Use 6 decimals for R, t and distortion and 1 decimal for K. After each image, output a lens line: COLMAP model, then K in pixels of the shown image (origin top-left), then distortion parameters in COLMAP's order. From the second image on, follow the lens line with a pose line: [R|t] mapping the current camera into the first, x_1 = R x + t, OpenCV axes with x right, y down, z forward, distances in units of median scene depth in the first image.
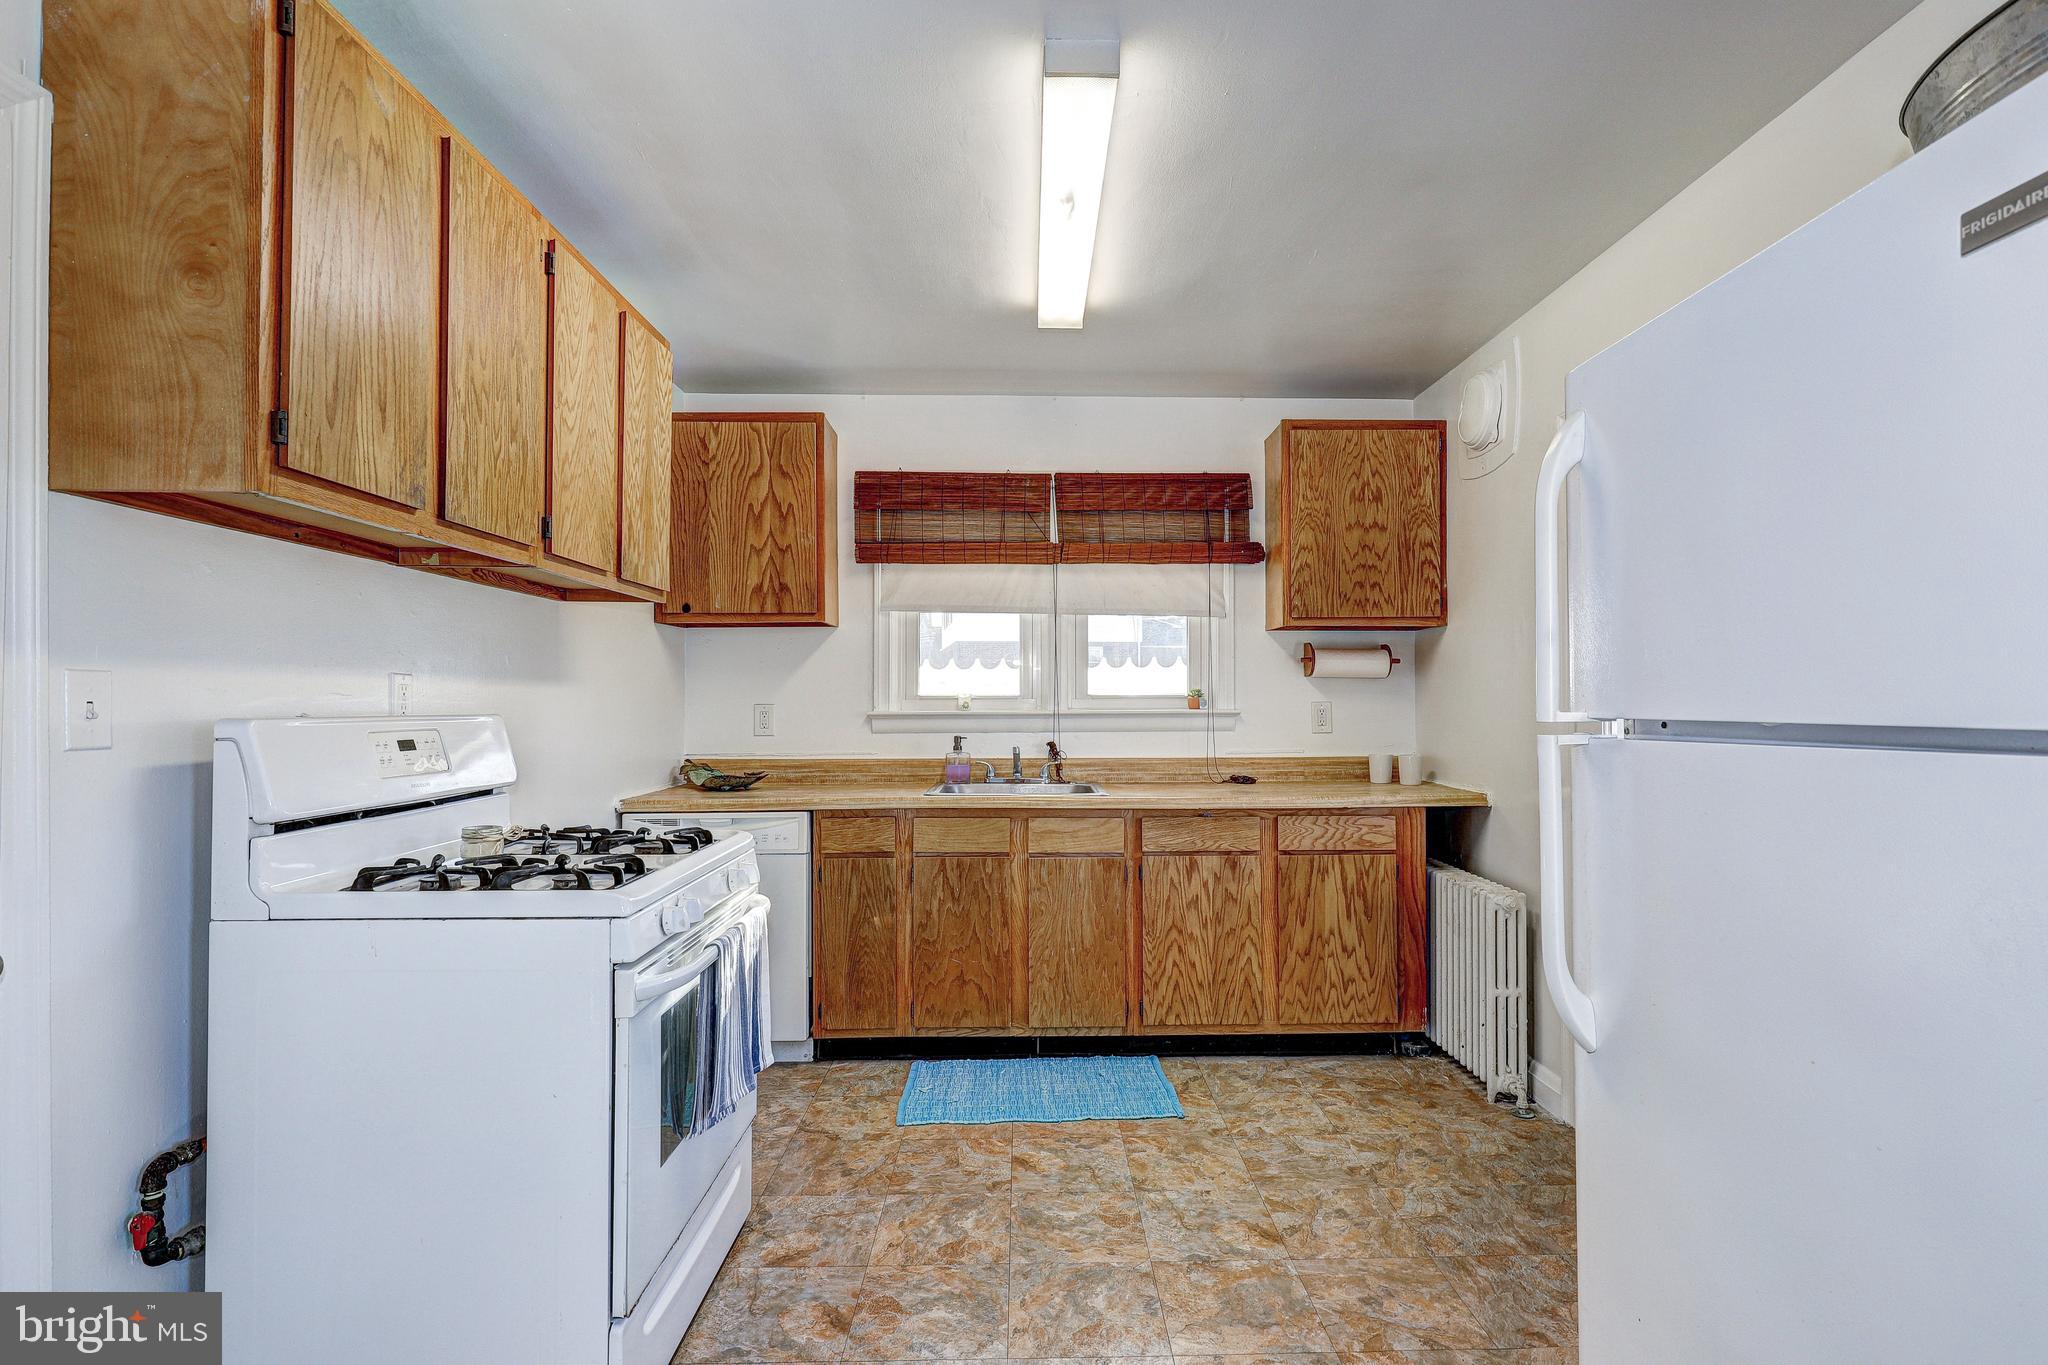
lens RADIAL K [[930.3, 0, 1025.2], [0, 930.3, 689.1], [0, 0, 1]] dist [-0.000343, -0.000074]
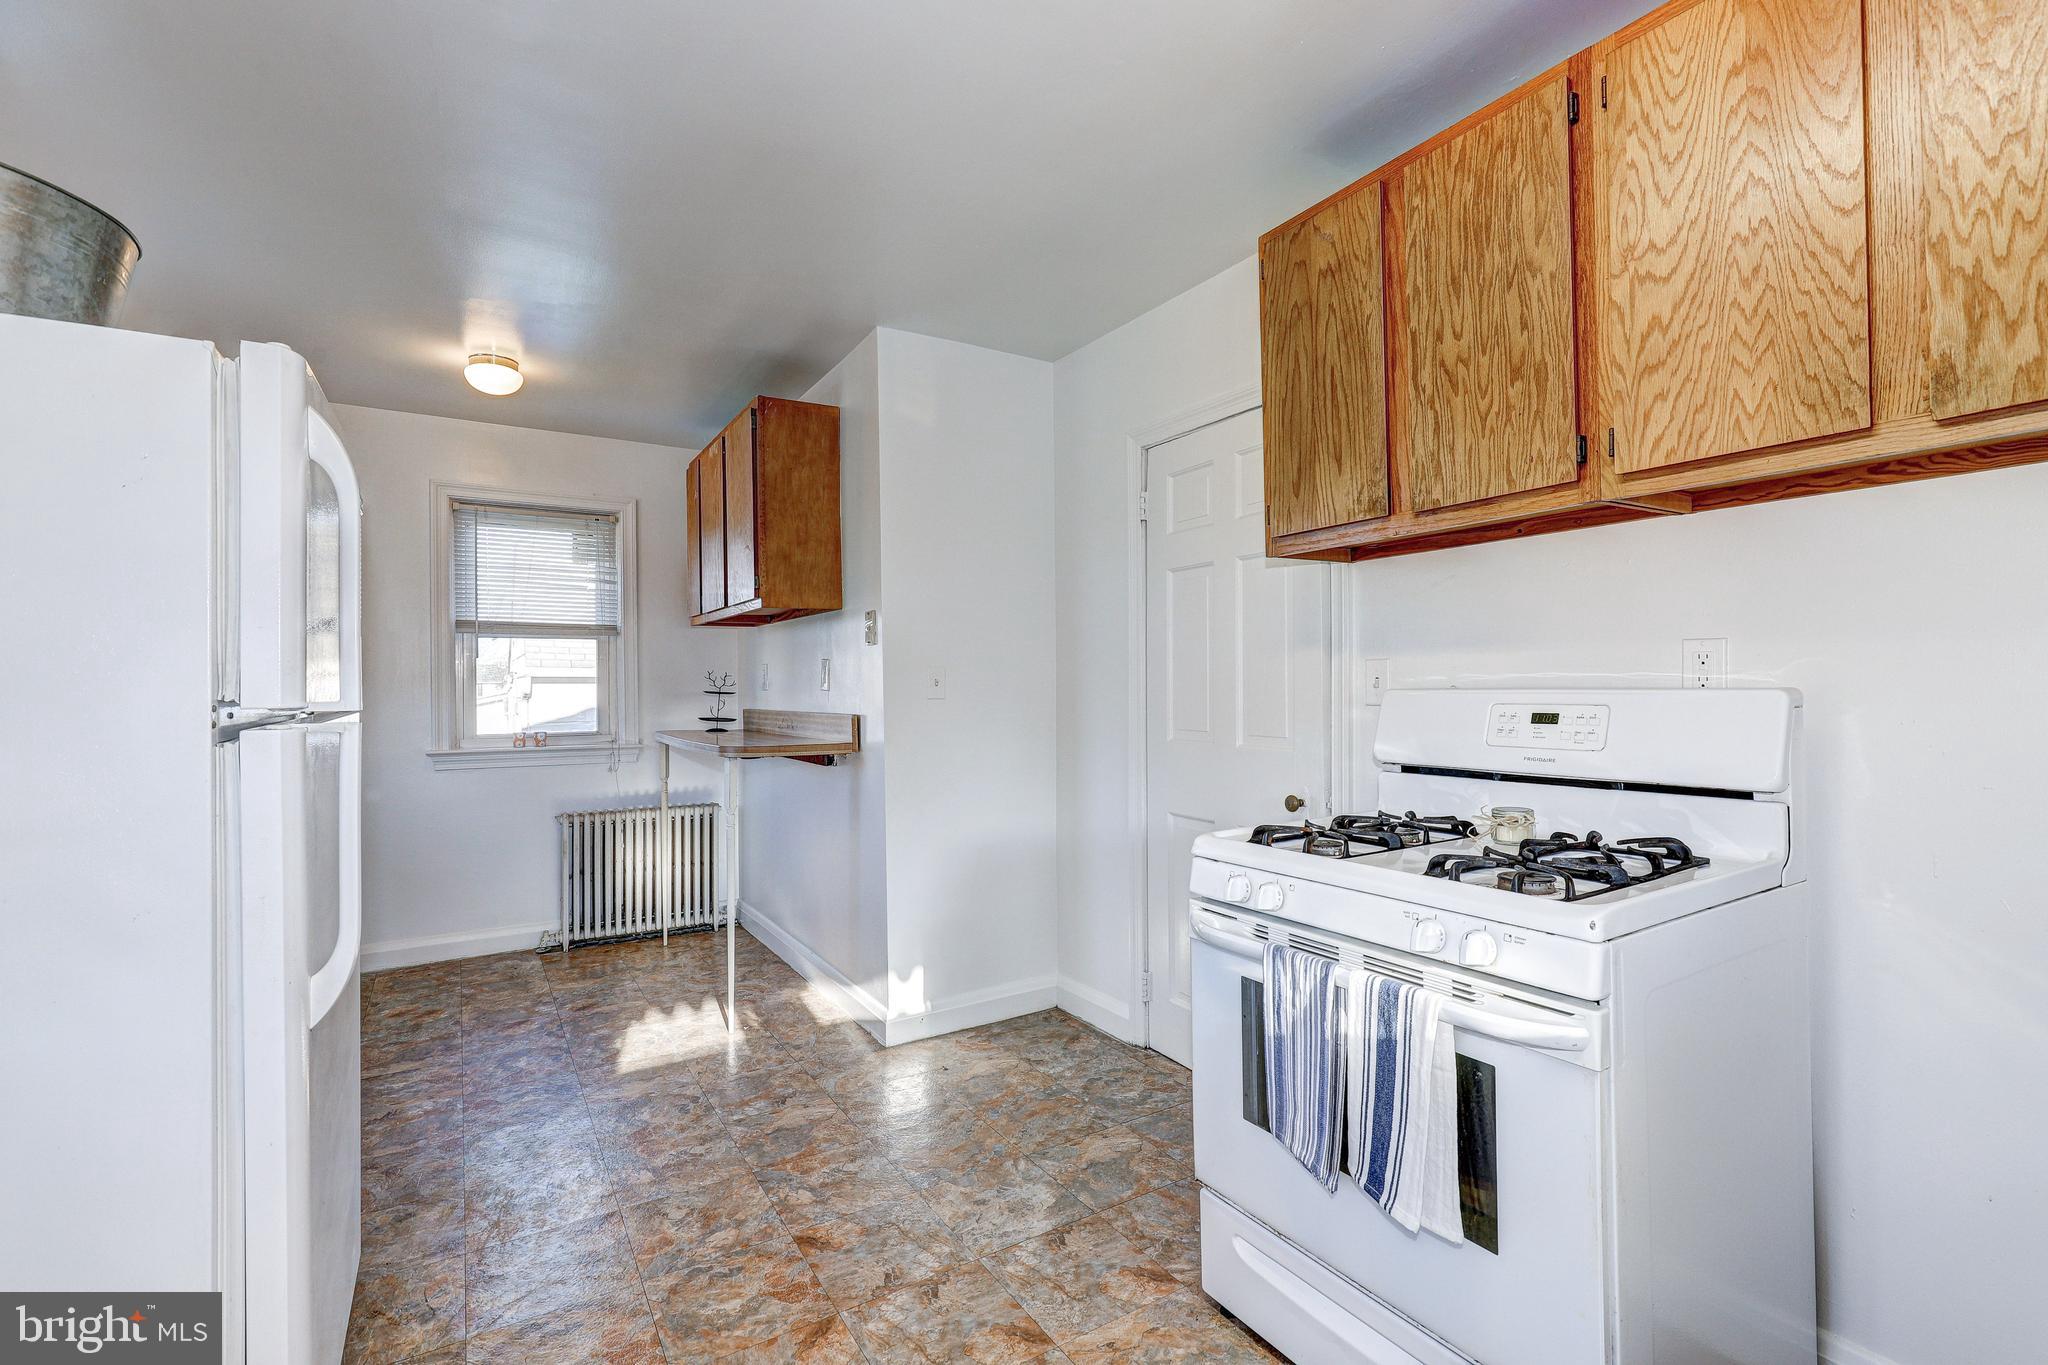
lens RADIAL K [[930.3, 0, 1023.8], [0, 930.3, 682.1], [0, 0, 1]] dist [-0.000343, -0.000074]
pose [[-0.849237, 0.010770, -0.527901, 0.337095], [0.021229, 0.999680, -0.013755, 0.024087], [0.527584, -0.022888, -0.849194, 1.583184]]
